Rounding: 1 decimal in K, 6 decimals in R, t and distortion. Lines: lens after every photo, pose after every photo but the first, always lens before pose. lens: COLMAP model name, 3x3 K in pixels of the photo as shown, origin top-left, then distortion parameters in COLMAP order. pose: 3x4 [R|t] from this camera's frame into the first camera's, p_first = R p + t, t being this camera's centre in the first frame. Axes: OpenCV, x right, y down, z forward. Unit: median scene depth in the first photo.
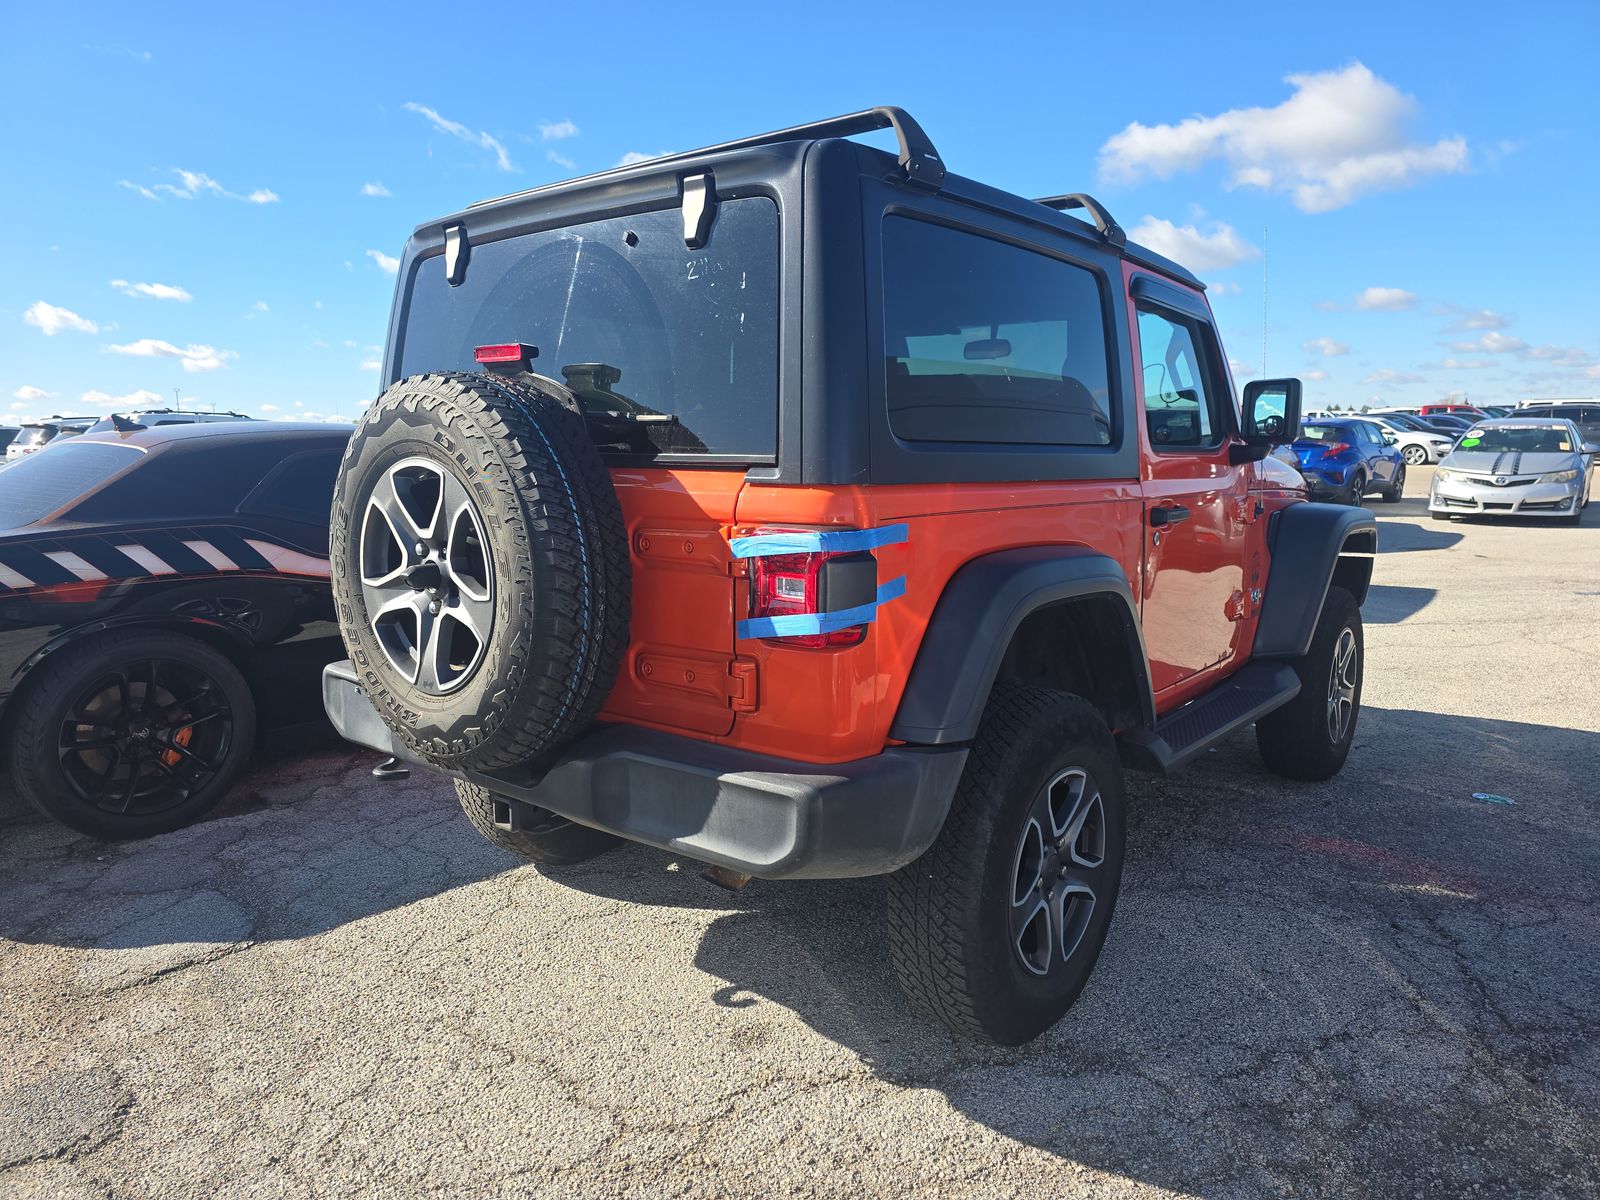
lens RADIAL K [[1080.0, 0, 794.1], [0, 1080.0, 603.2], [0, 0, 1]] dist [0.070578, -0.039824]
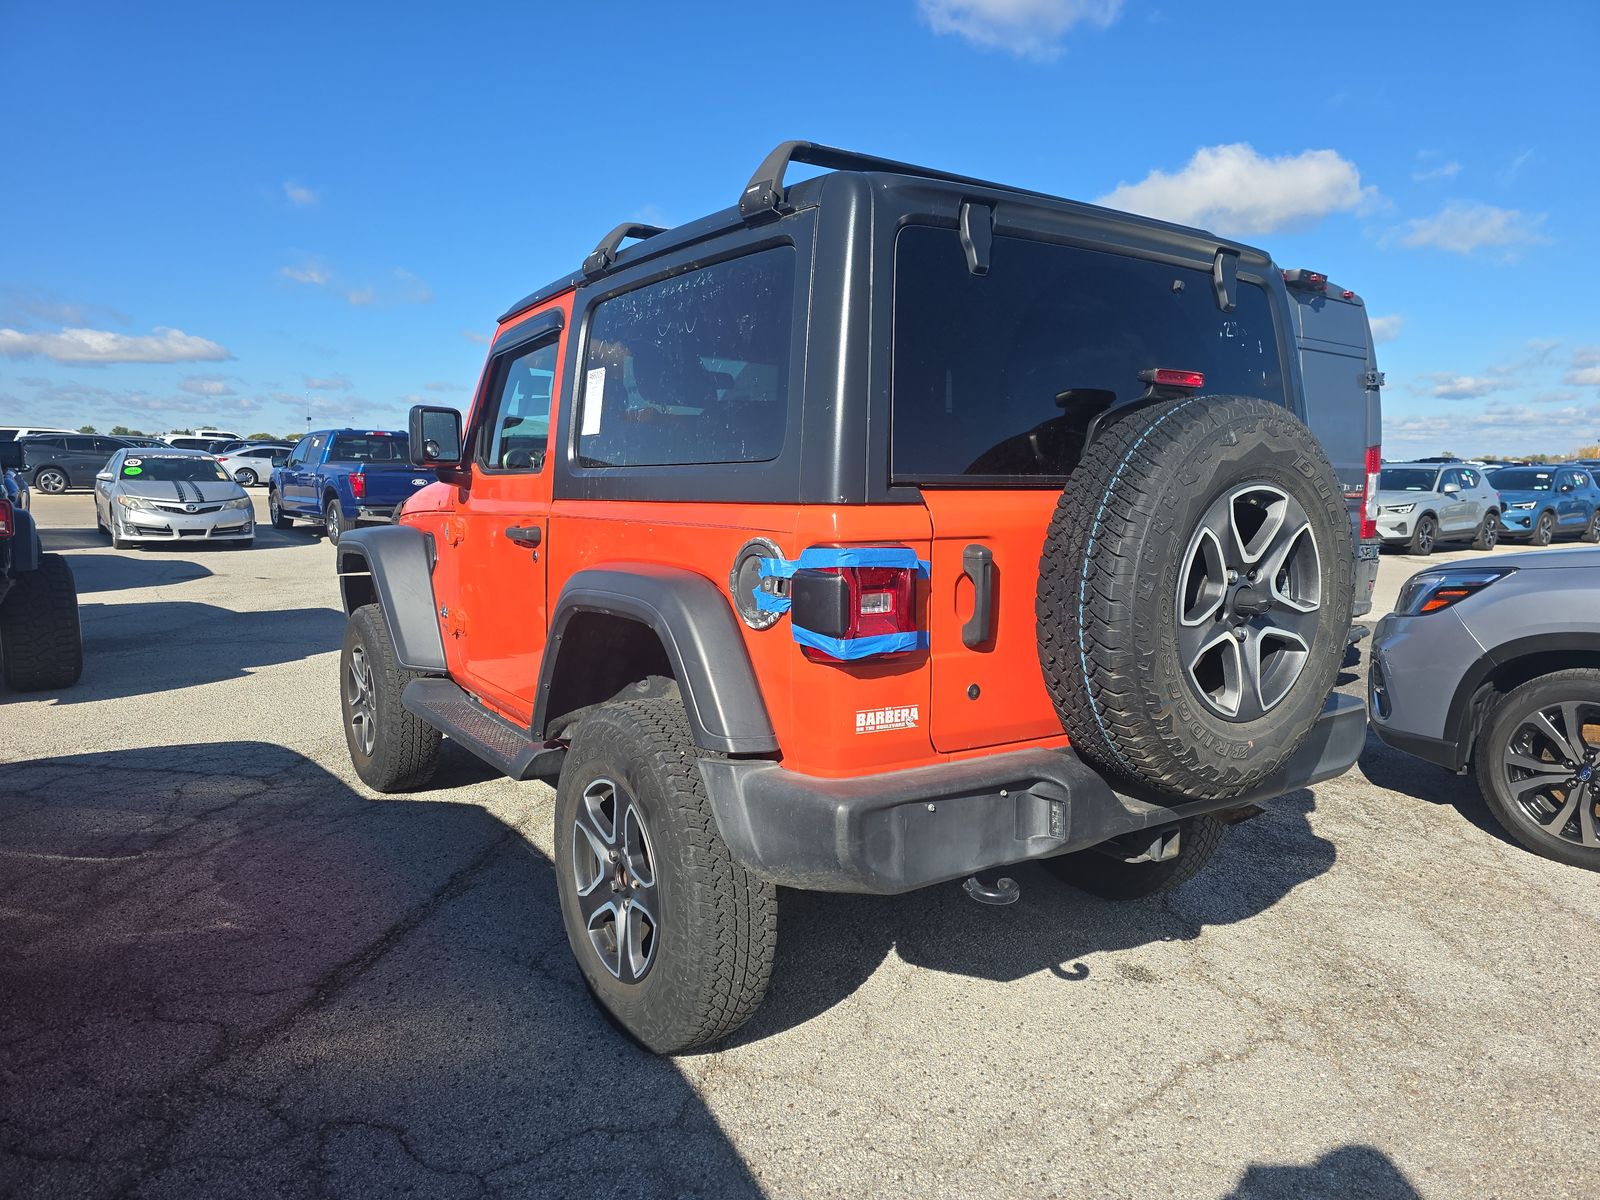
lens RADIAL K [[1075.1, 0, 813.2], [0, 1075.1, 603.0], [0, 0, 1]] dist [0.063461, -0.052495]
pose [[0.269783, -0.108245, 0.956818, -1.105968], [0.132104, 0.988427, 0.074573, -0.119228], [-0.953816, 0.106280, 0.280960, 0.877955]]
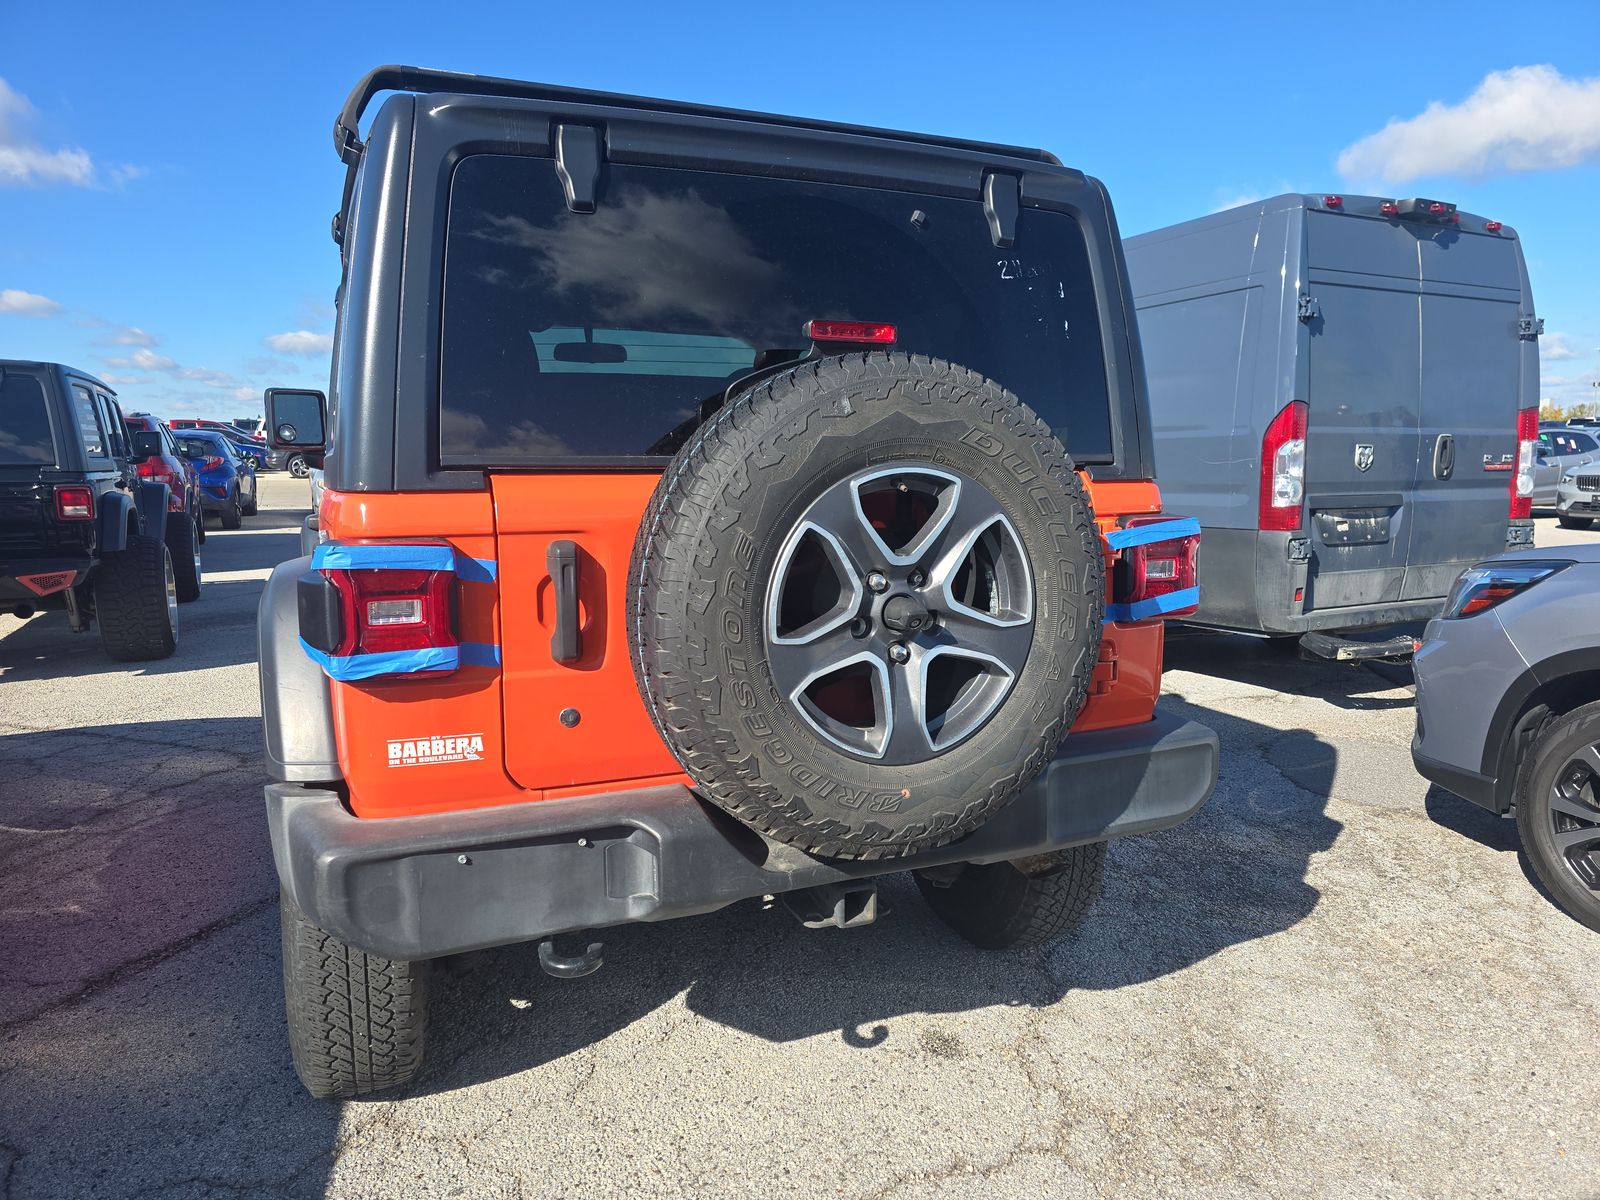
lens RADIAL K [[1075.1, 0, 813.2], [0, 1075.1, 603.0], [0, 0, 1]] dist [0.063461, -0.052495]
pose [[0.459270, -0.123389, 0.879685, -0.831221], [0.134417, 0.988556, 0.068482, -0.075112], [-0.878068, 0.086793, 0.470600, 0.552201]]
